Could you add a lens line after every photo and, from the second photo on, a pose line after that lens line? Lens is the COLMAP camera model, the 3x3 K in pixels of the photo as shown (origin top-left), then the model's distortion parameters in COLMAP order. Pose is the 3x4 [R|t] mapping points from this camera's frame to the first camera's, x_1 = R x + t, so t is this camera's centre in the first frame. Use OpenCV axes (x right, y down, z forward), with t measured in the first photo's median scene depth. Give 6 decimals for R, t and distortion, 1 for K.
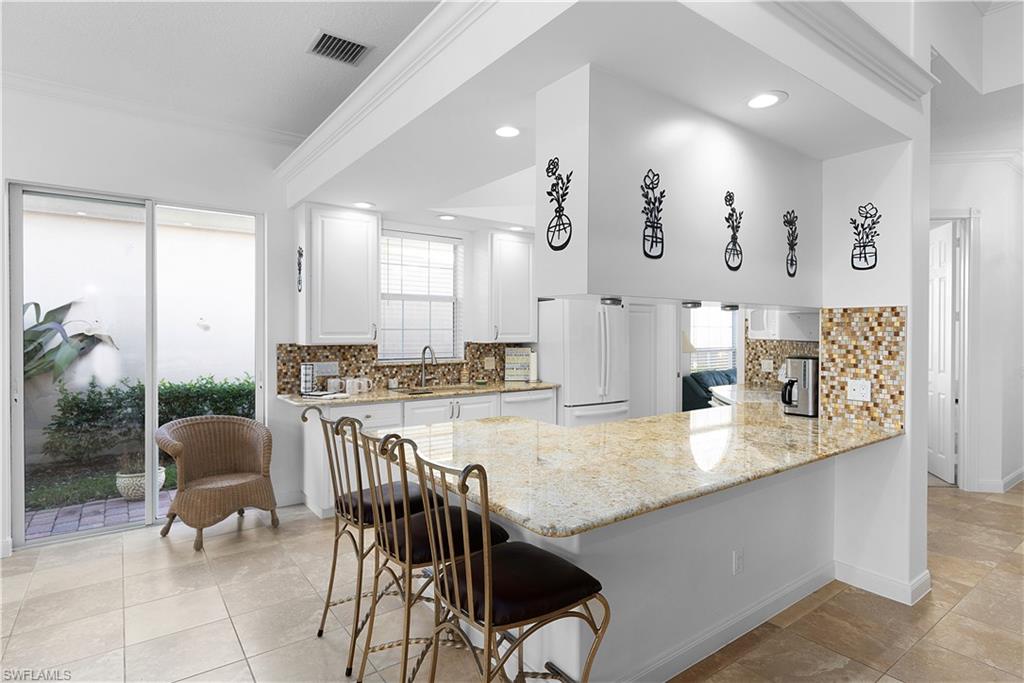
lens RADIAL K [[537.4, 0, 528.5], [0, 537.4, 333.5], [0, 0, 1]] dist [-0.000787, 0.000313]
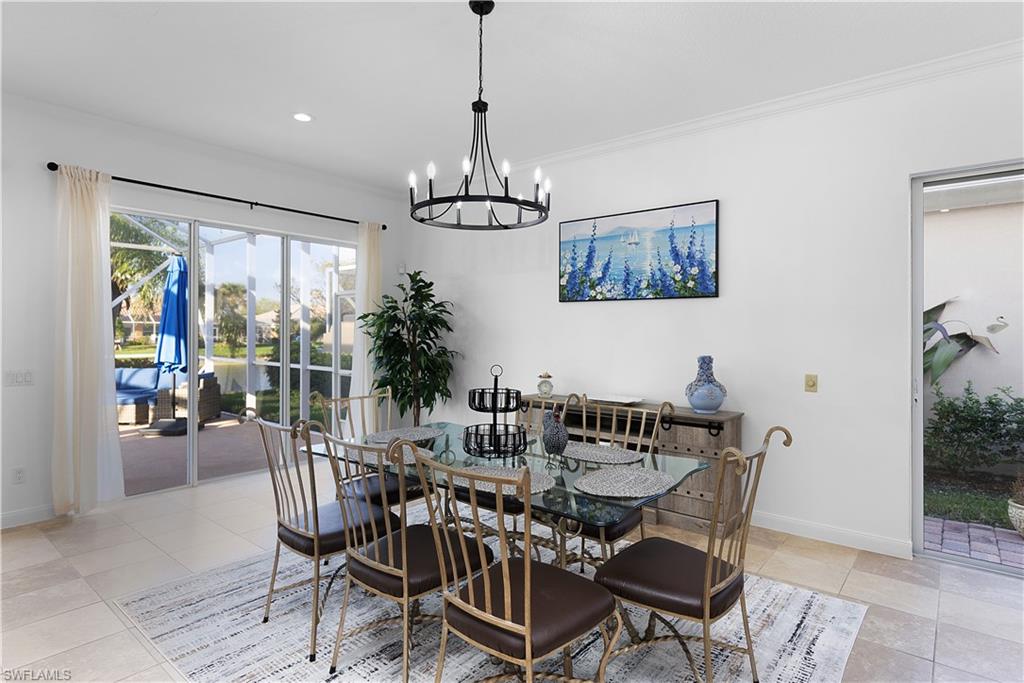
lens RADIAL K [[539.7, 0, 512.0], [0, 539.7, 329.8], [0, 0, 1]] dist [0.003604, -0.000224]
pose [[0.224488, -0.006695, -0.974454, -0.173569], [-0.009508, 0.999914, -0.009060, 0.013452], [0.974431, 0.011299, 0.224405, 0.074925]]
